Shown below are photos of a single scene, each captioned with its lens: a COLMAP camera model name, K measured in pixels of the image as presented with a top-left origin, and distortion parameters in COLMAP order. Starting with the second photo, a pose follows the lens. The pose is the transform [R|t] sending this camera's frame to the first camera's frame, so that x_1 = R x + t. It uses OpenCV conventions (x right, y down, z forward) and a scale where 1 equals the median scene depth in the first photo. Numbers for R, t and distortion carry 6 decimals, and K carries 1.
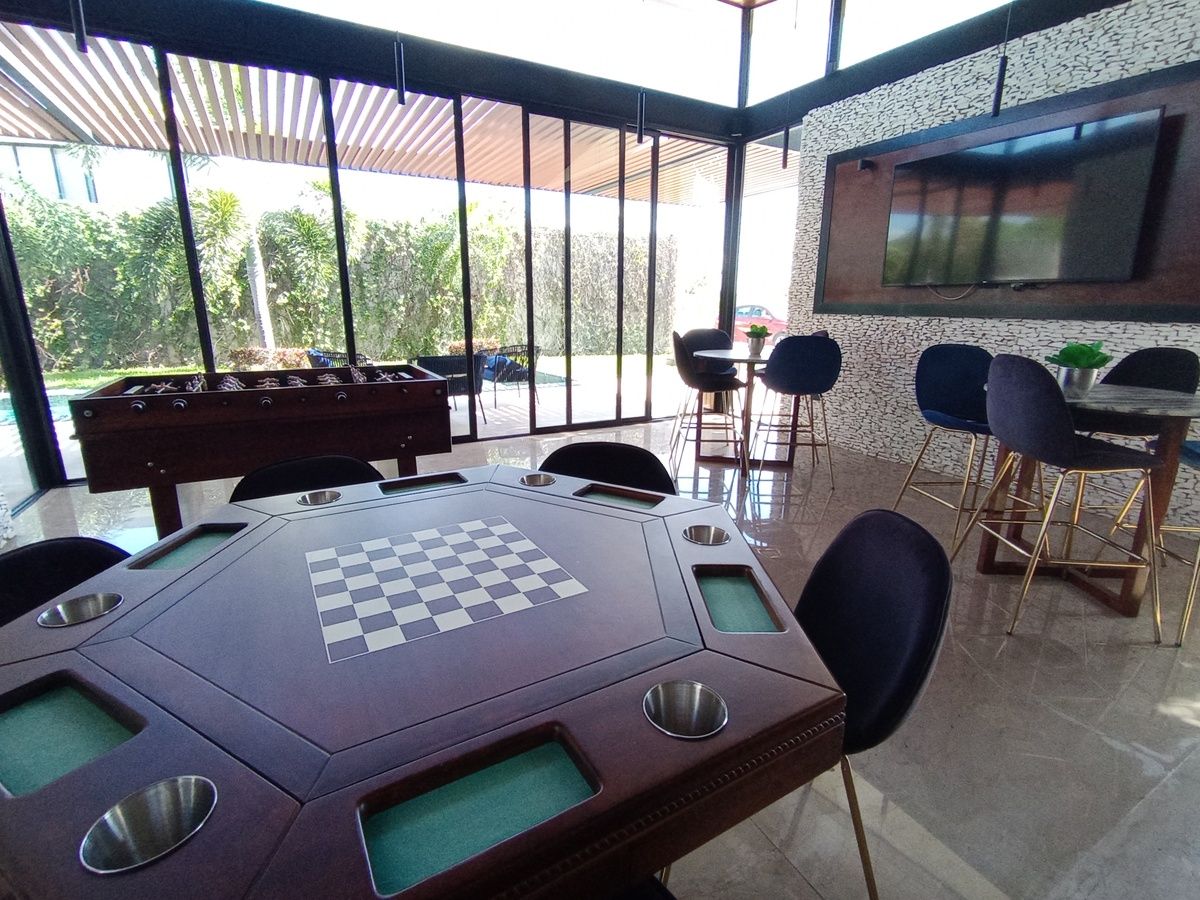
lens RADIAL K [[568.4, 0, 600.8], [0, 568.4, 448.4], [0, 0, 1]] dist [-0.002644, -0.001063]
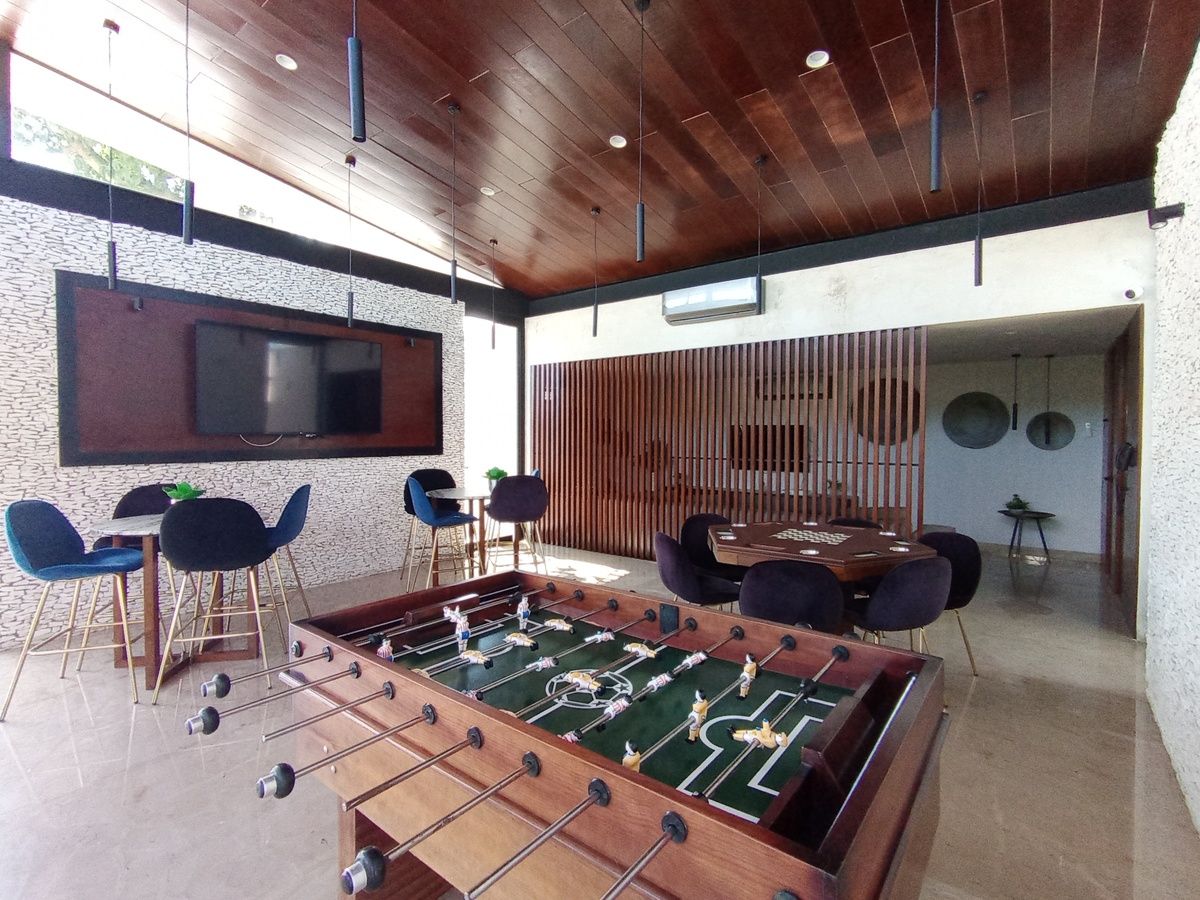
lens RADIAL K [[568.4, 0, 600.4], [0, 568.4, 448.5], [0, 0, 1]] dist [-0.002644, -0.001063]
pose [[-0.381766, -0.027359, 0.923854, -0.645610], [0.226035, 0.966446, 0.122025, -0.235963], [-0.896194, 0.255408, -0.362772, 0.793395]]
